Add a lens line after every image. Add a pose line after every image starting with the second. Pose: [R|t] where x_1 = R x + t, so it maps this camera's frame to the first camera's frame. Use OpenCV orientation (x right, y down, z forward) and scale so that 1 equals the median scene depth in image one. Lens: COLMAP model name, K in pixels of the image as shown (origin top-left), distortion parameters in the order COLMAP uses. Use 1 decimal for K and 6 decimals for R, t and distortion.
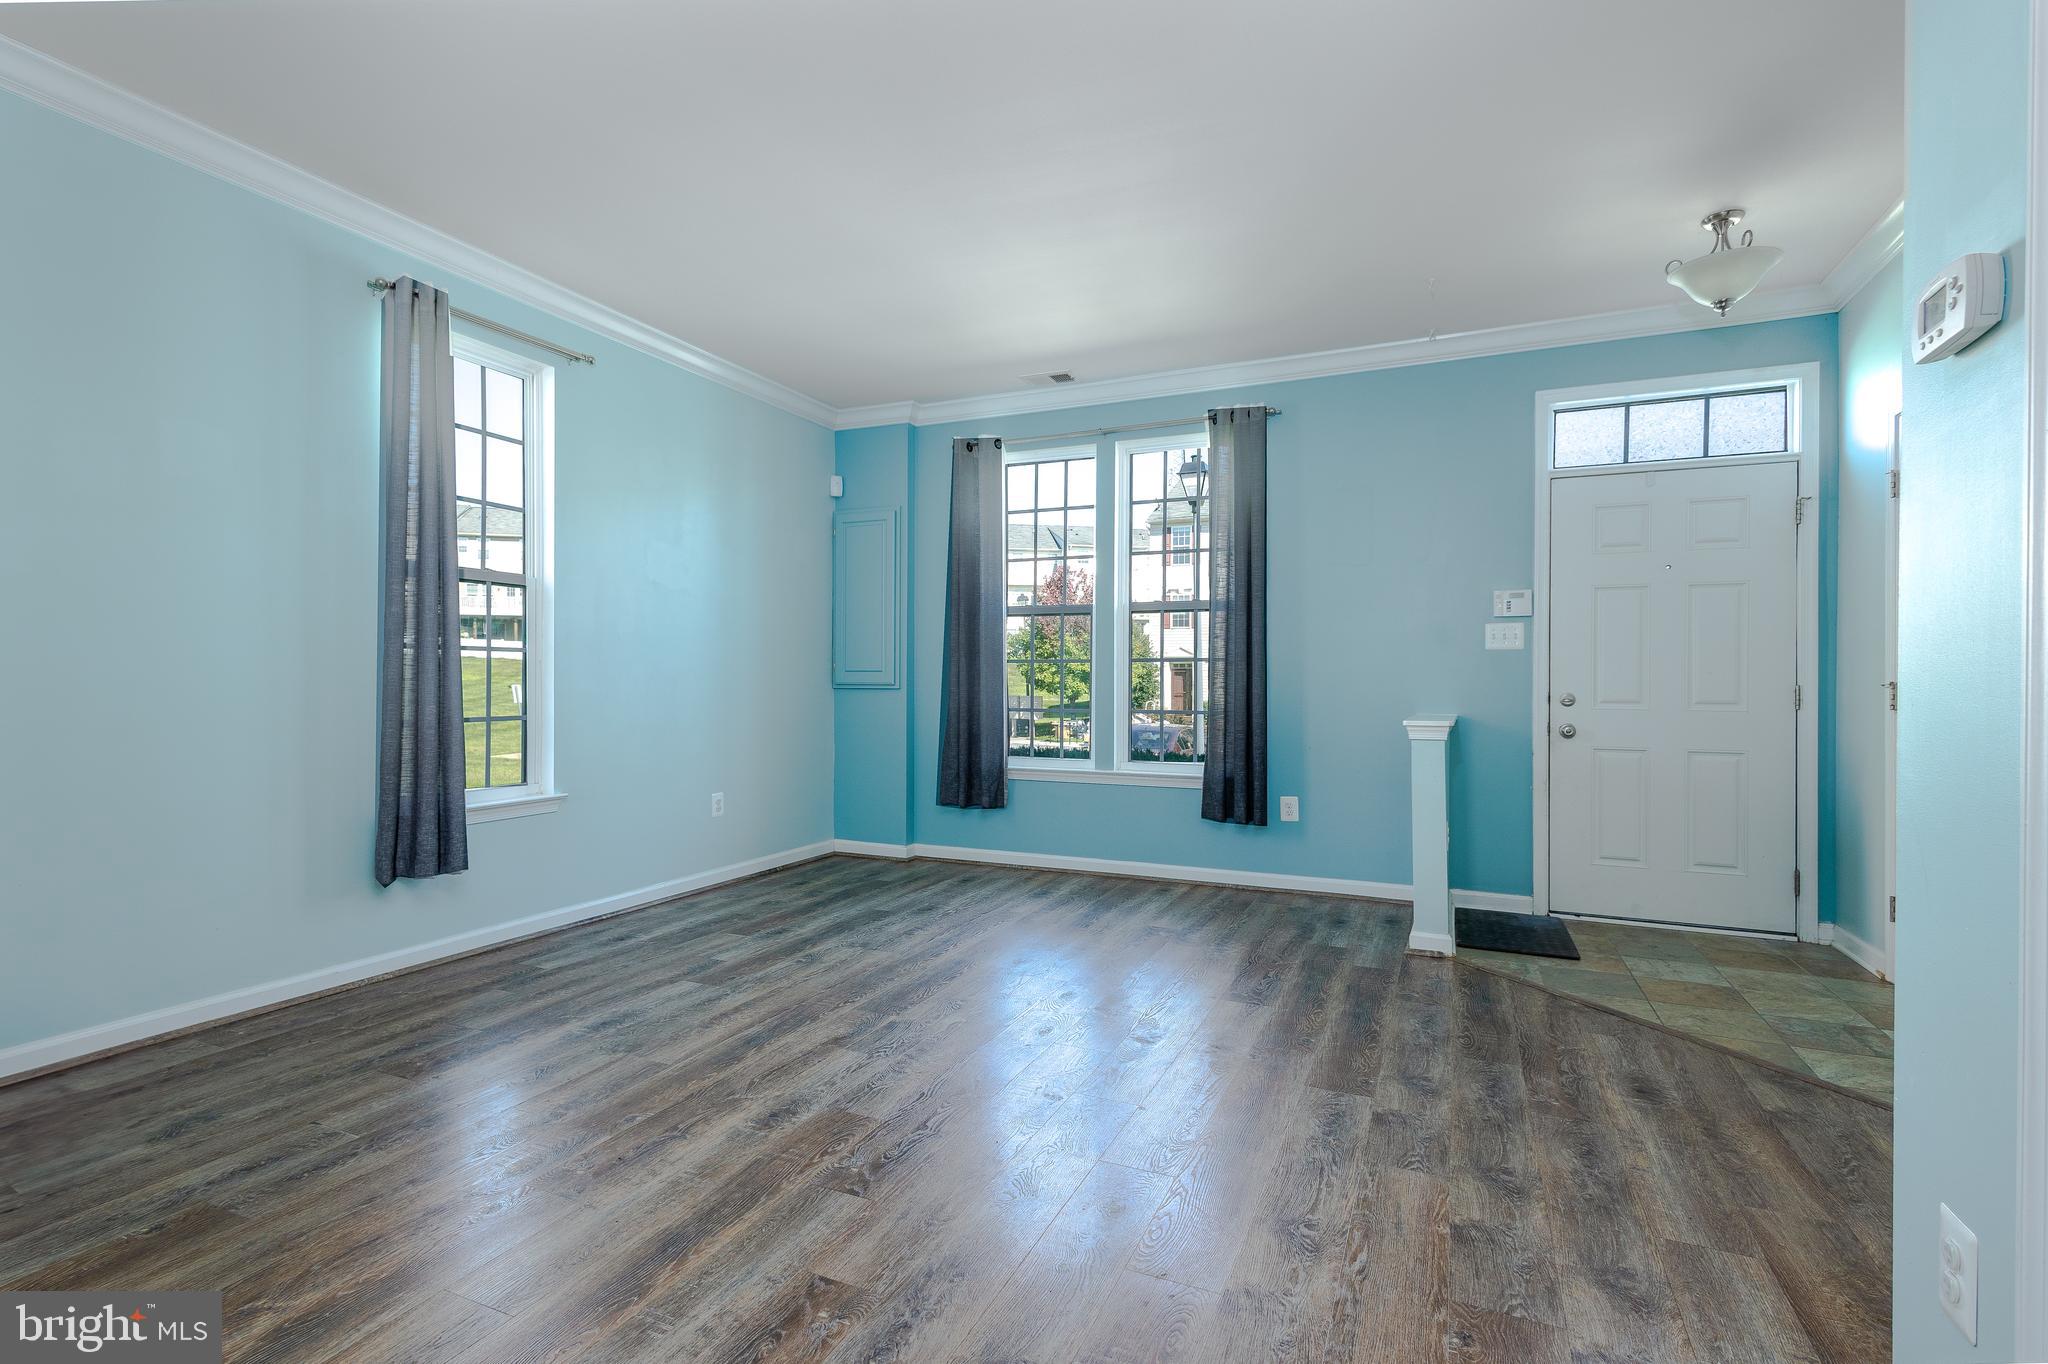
lens RADIAL K [[963.8, 0, 1025.1], [0, 963.8, 678.7], [0, 0, 1]] dist [0.010721, -0.000294]
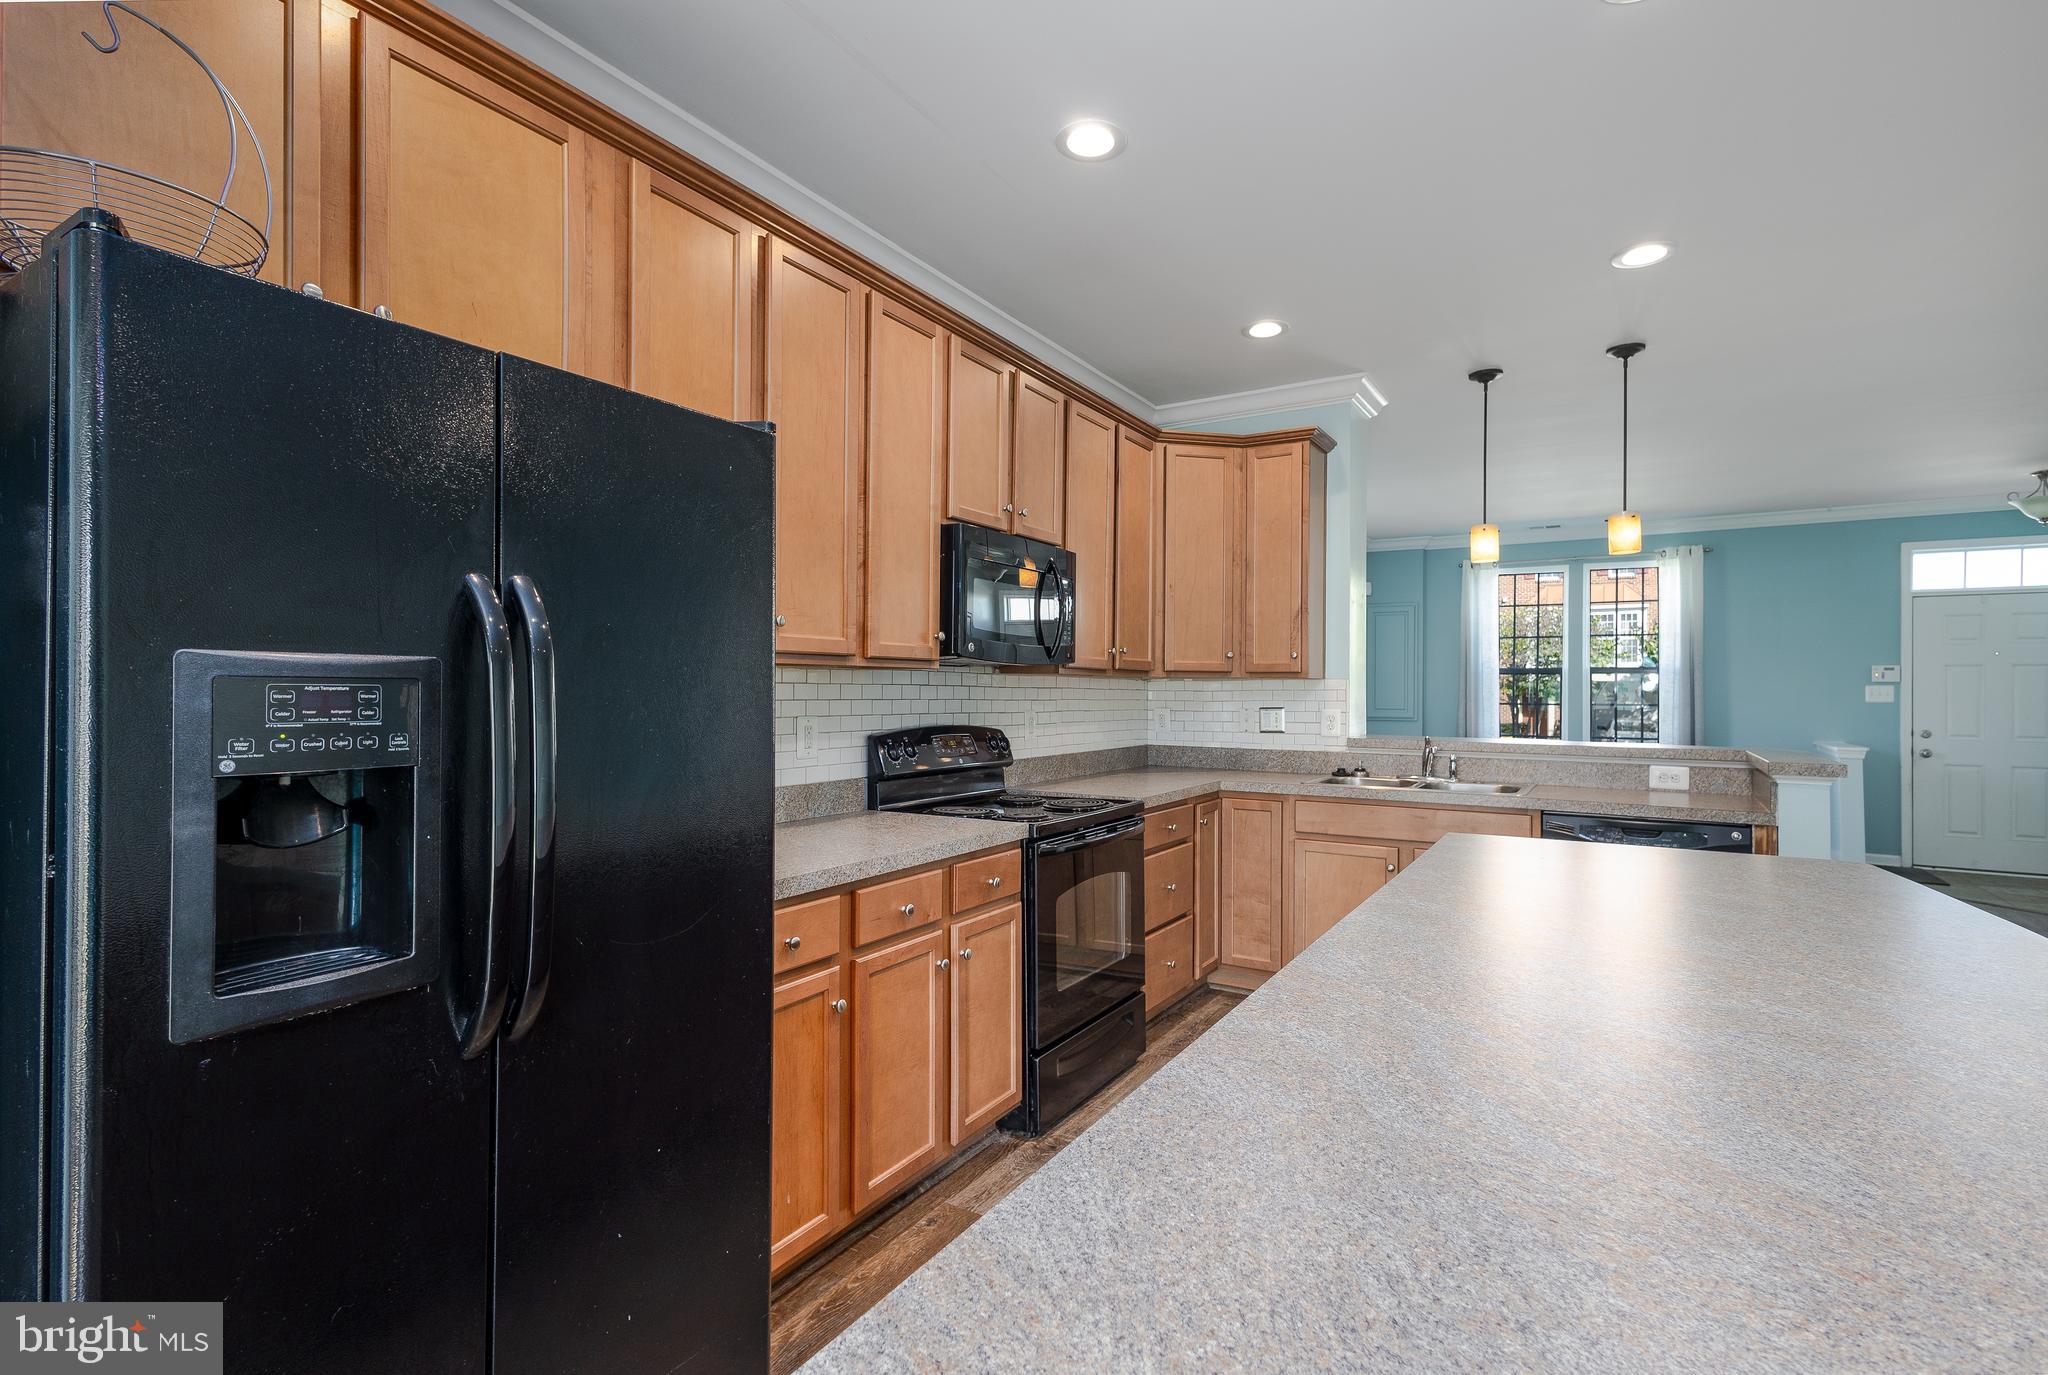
lens RADIAL K [[952.2, 0, 1024.0], [0, 952.2, 687.5], [0, 0, 1]] dist [0.000669, -0.000394]
pose [[0.990162, 0.000693, -0.139921, -0.890146], [-0.000563, 0.999999, 0.000970, -0.070565], [0.139922, -0.000882, 0.990162, -0.993502]]
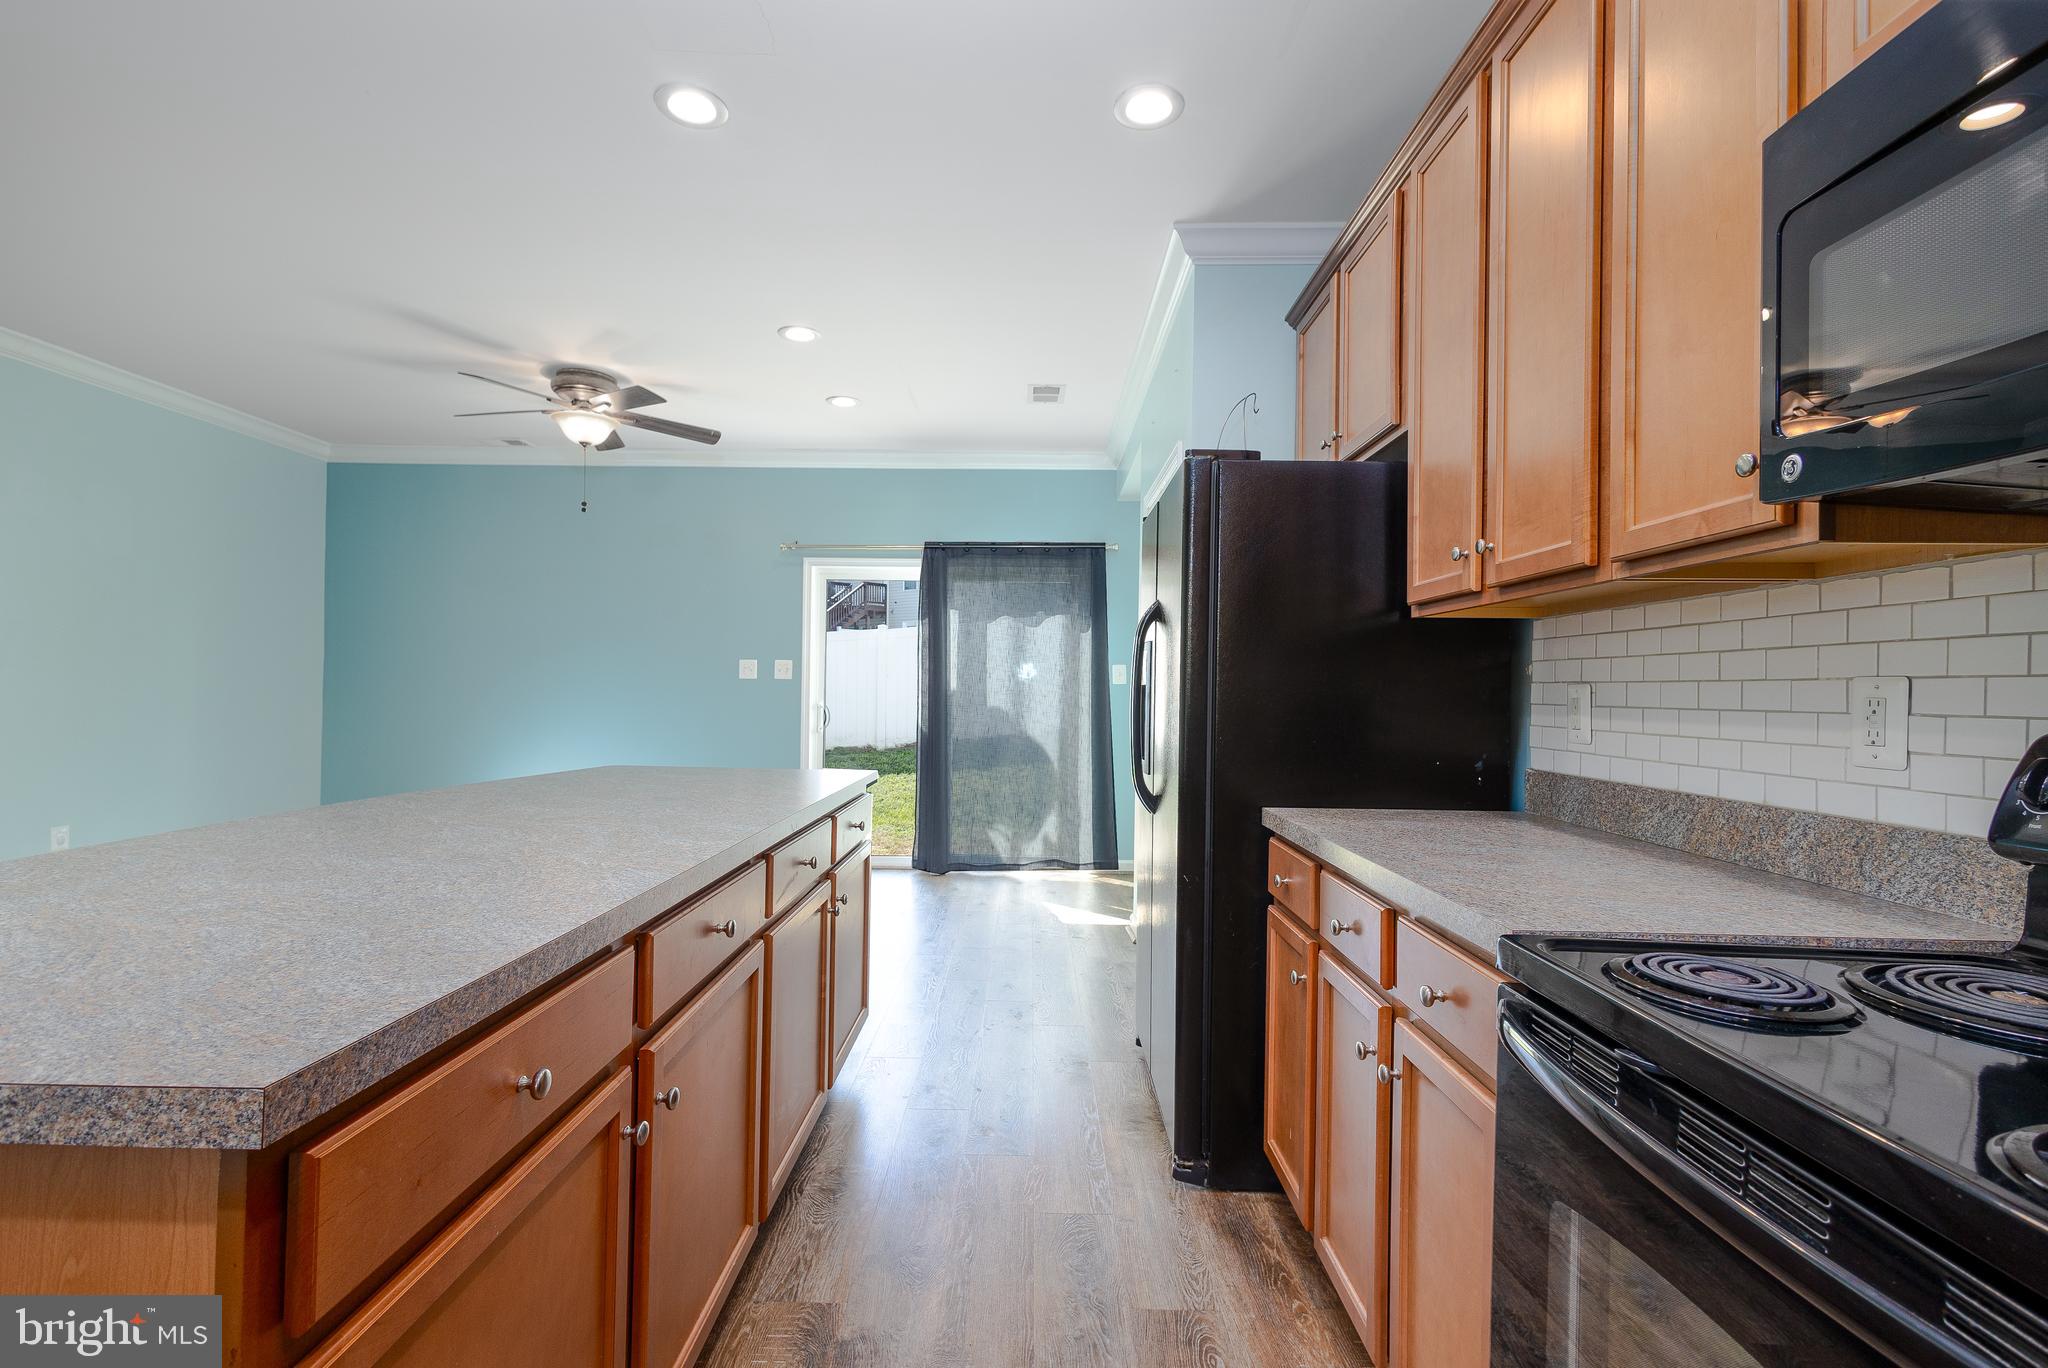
lens RADIAL K [[951.8, 0, 1024.0], [0, 951.8, 684.0], [0, 0, 1]] dist [0.009515, -0.000453]
pose [[-0.917128, -0.021082, -0.398036, -0.731860], [-0.017806, 0.999770, -0.011923, -0.032707], [0.398196, -0.003848, -0.917292, -0.028808]]
